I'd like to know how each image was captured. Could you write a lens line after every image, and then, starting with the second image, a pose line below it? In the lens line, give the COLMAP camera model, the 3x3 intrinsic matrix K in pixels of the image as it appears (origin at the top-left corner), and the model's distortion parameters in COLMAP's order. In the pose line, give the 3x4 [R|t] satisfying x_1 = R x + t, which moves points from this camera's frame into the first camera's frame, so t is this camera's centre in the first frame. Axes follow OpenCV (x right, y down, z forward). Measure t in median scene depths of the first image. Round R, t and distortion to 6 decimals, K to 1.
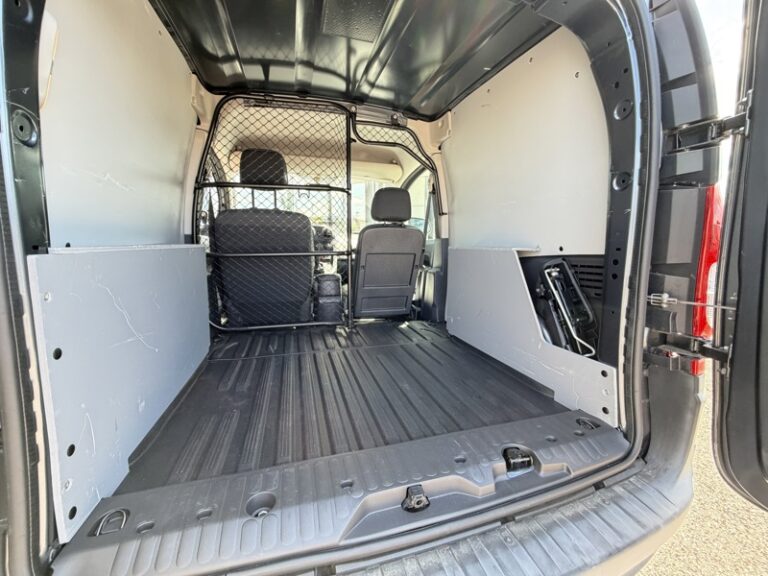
lens RADIAL K [[308.2, 0, 384.4], [0, 308.2, 288.2], [0, 0, 1]] dist [-0.001461, 0.000604]
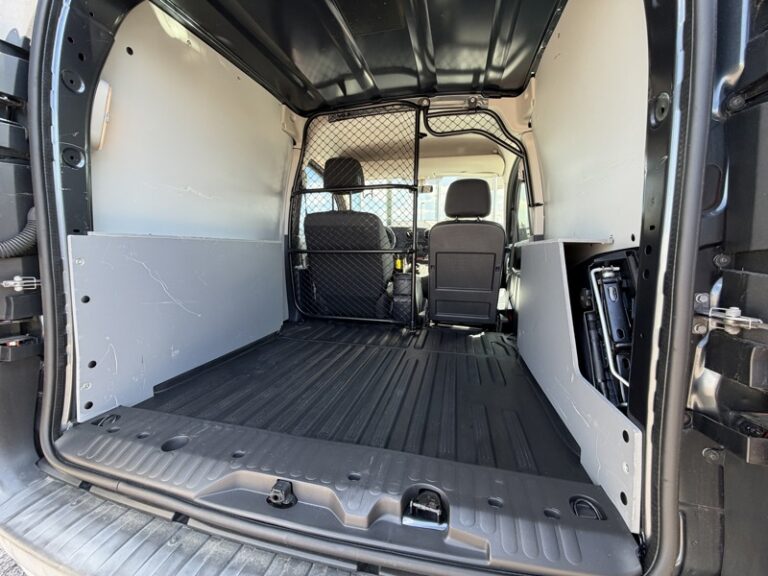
lens RADIAL K [[308.2, 0, 382.9], [0, 308.2, 287.8], [0, 0, 1]] dist [-0.001461, 0.000604]
pose [[0.863829, 0.063296, -0.499793, 0.348414], [-0.076350, 0.997065, -0.005689, 0.016813], [0.497966, 0.043073, 0.866126, 0.137159]]
